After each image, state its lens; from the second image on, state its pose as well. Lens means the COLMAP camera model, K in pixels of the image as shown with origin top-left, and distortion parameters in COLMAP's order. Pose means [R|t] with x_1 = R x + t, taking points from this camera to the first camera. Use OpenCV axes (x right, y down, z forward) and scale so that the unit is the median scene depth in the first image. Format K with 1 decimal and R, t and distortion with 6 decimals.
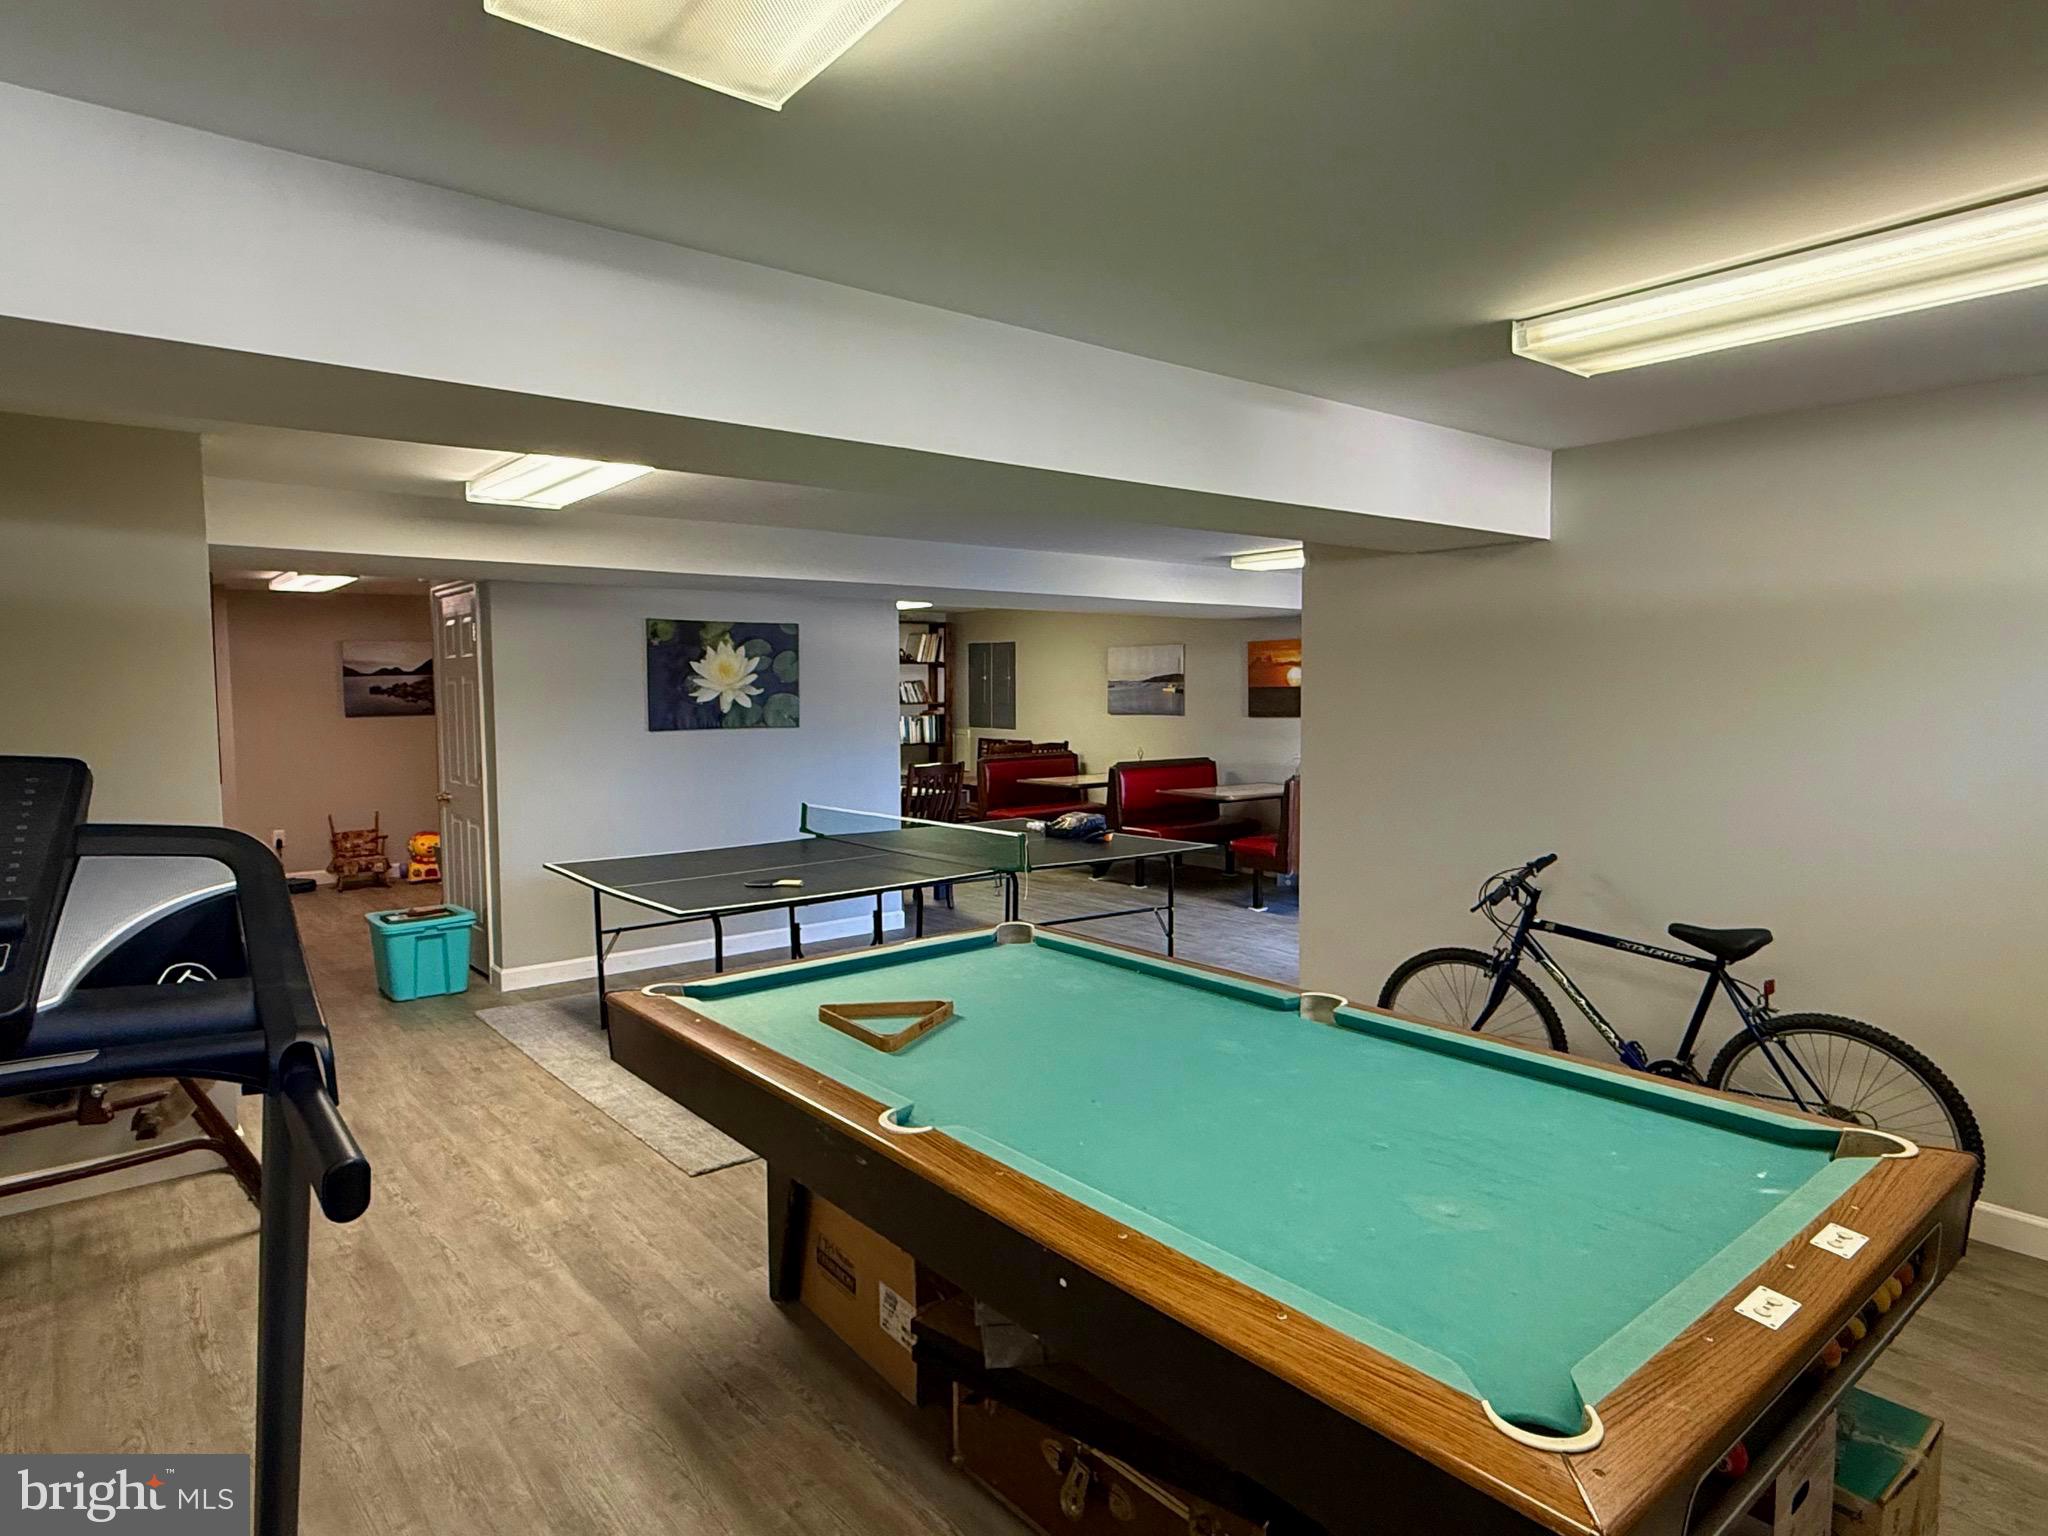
lens RADIAL K [[1186.3, 0, 1027.7], [0, 1186.3, 768.2], [0, 0, 1]] dist [0.005136, -0.003685]
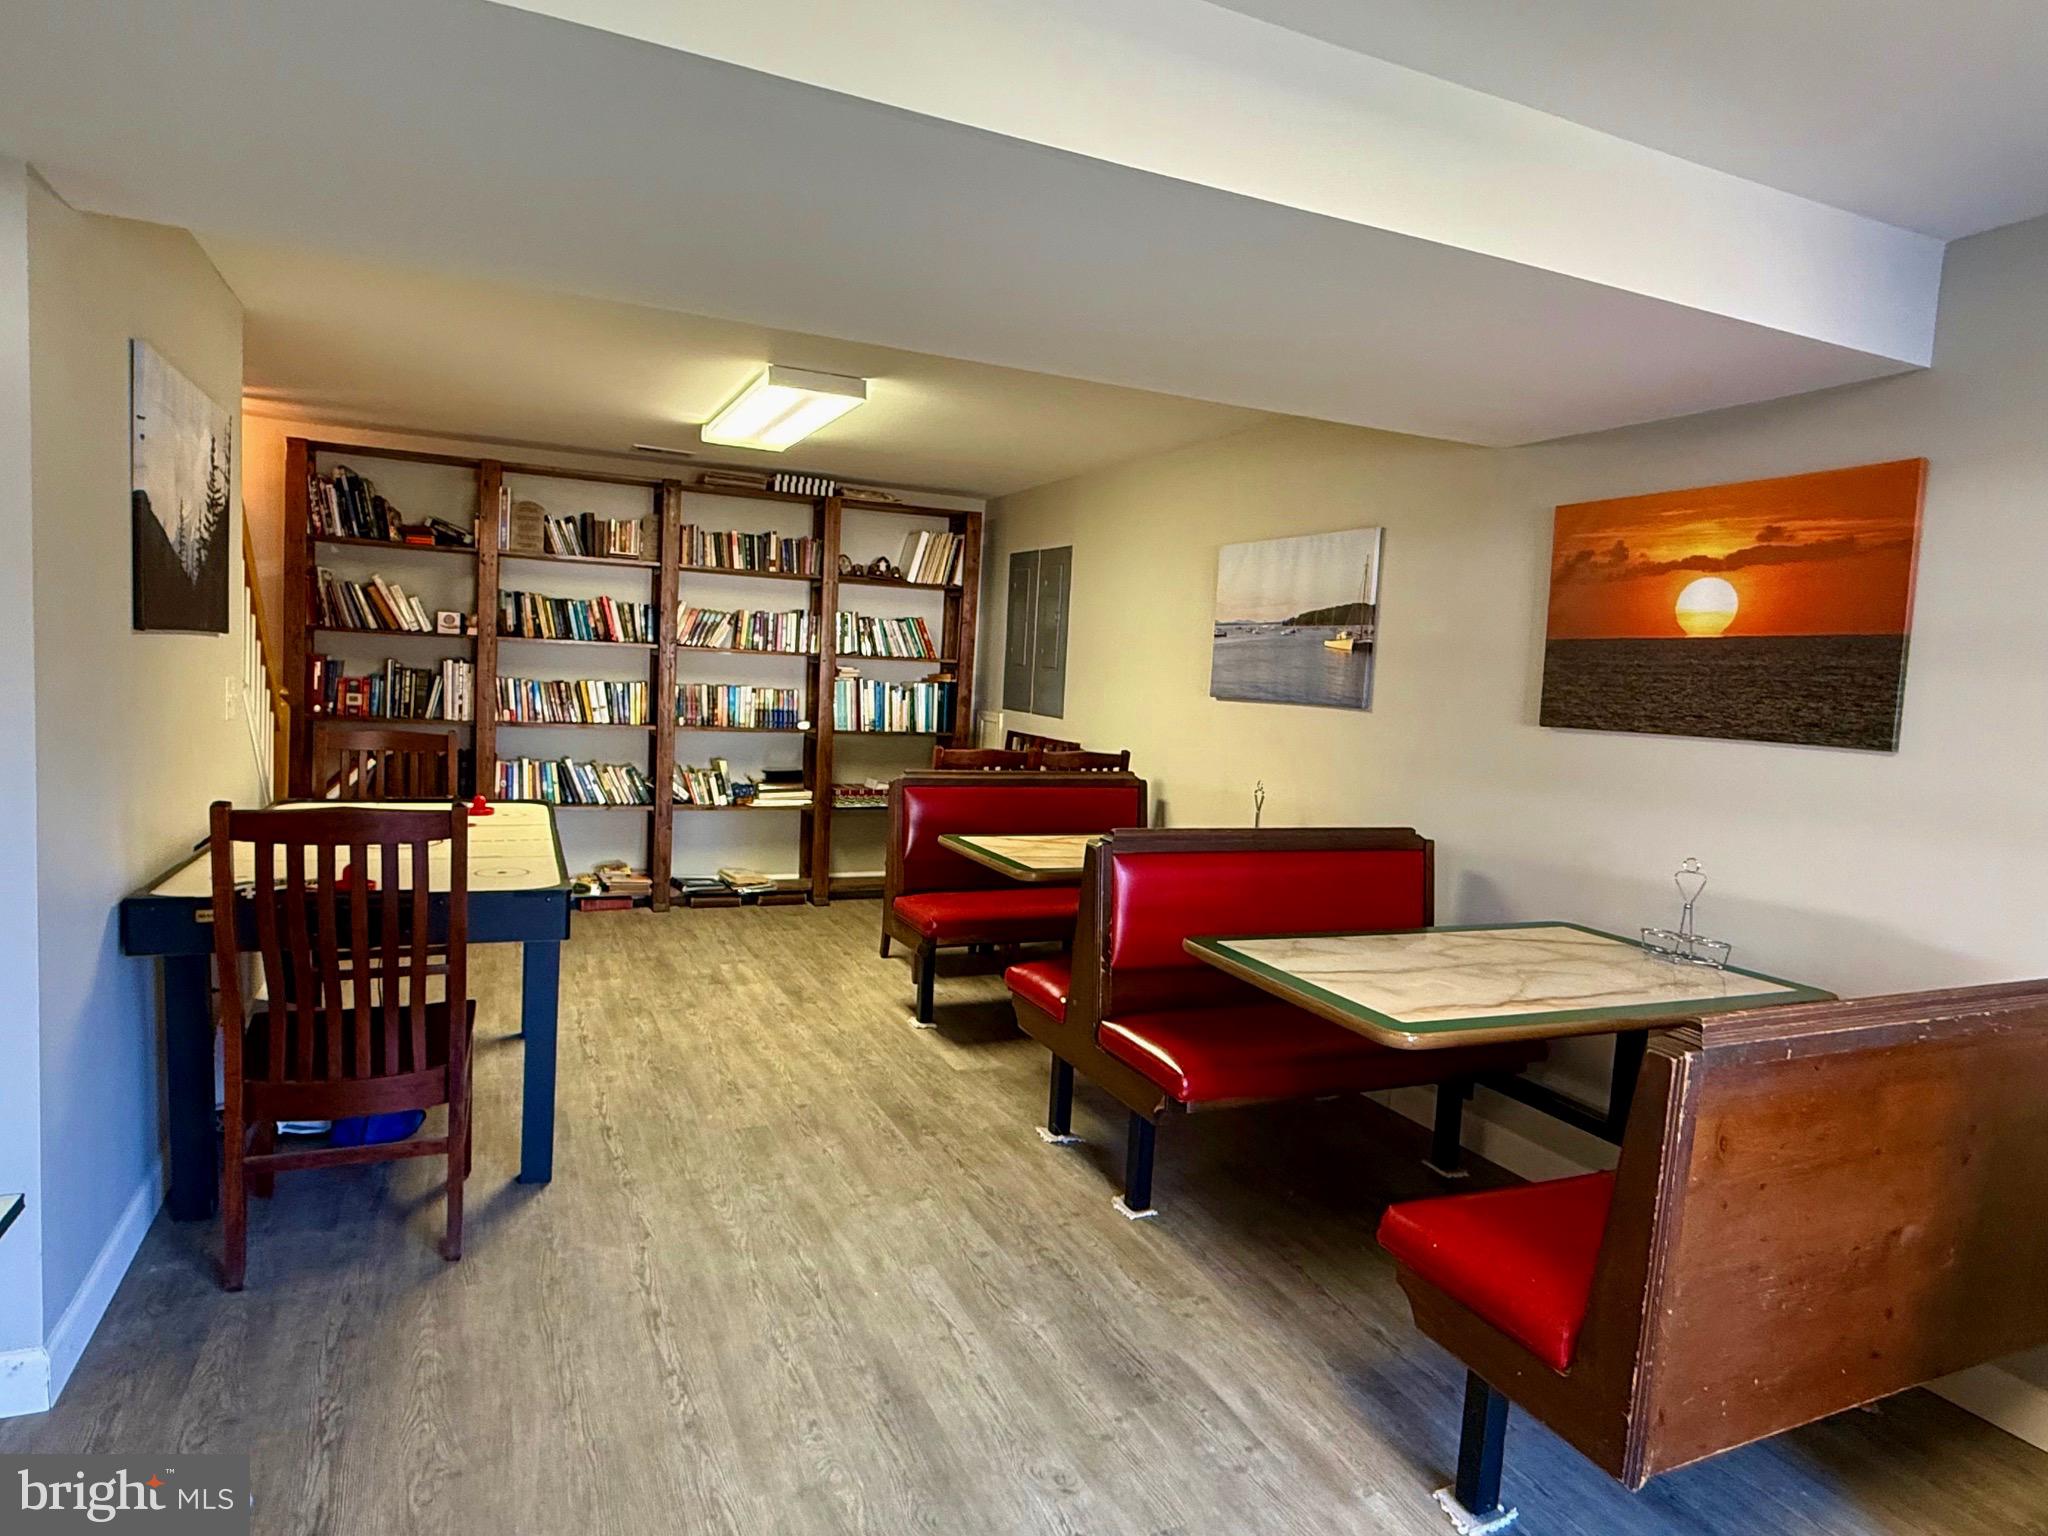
lens RADIAL K [[1186.3, 0, 1020.8], [0, 1186.3, 768.5], [0, 0, 1]] dist [0.005136, -0.003685]
pose [[0.962923, 0.079619, -0.257761, 0.170717], [-0.076422, 0.996824, 0.022414, -0.034934], [0.258727, -0.001884, 0.965949, 0.817777]]
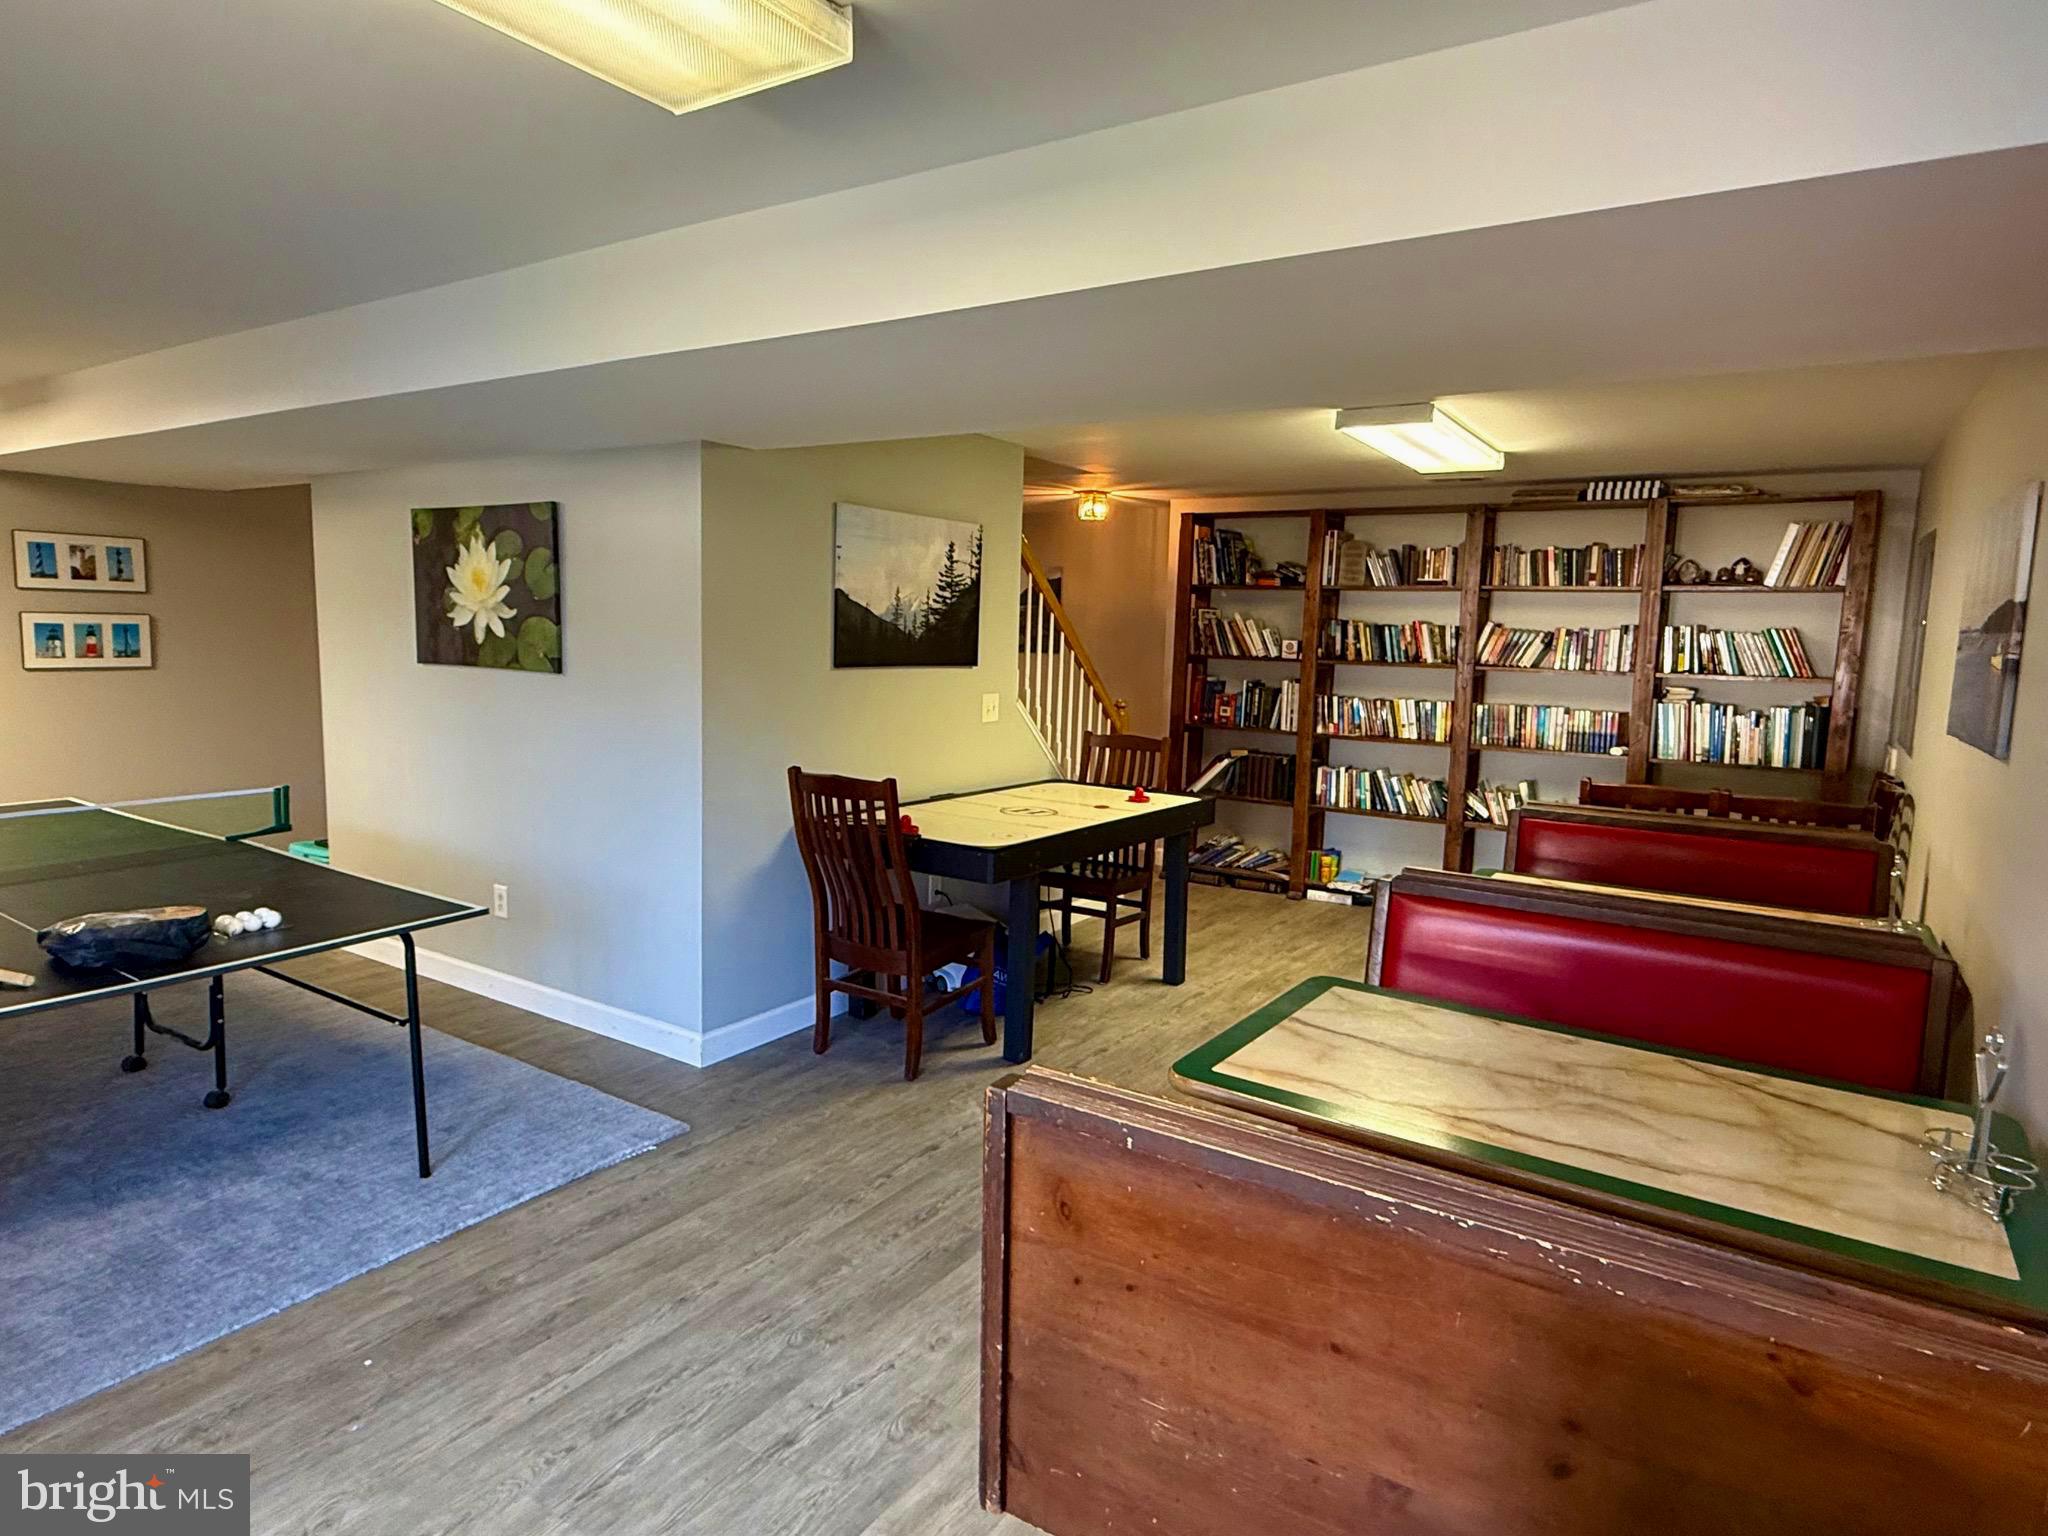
lens RADIAL K [[1186.3, 0, 1006.7], [0, 1186.3, 769.6], [0, 0, 1]] dist [0.005136, -0.003685]
pose [[0.288646, 0.129132, -0.948688, 0.434271], [-0.094226, 0.989884, 0.106071, -0.068729], [0.952788, 0.058774, 0.297893, 0.990903]]
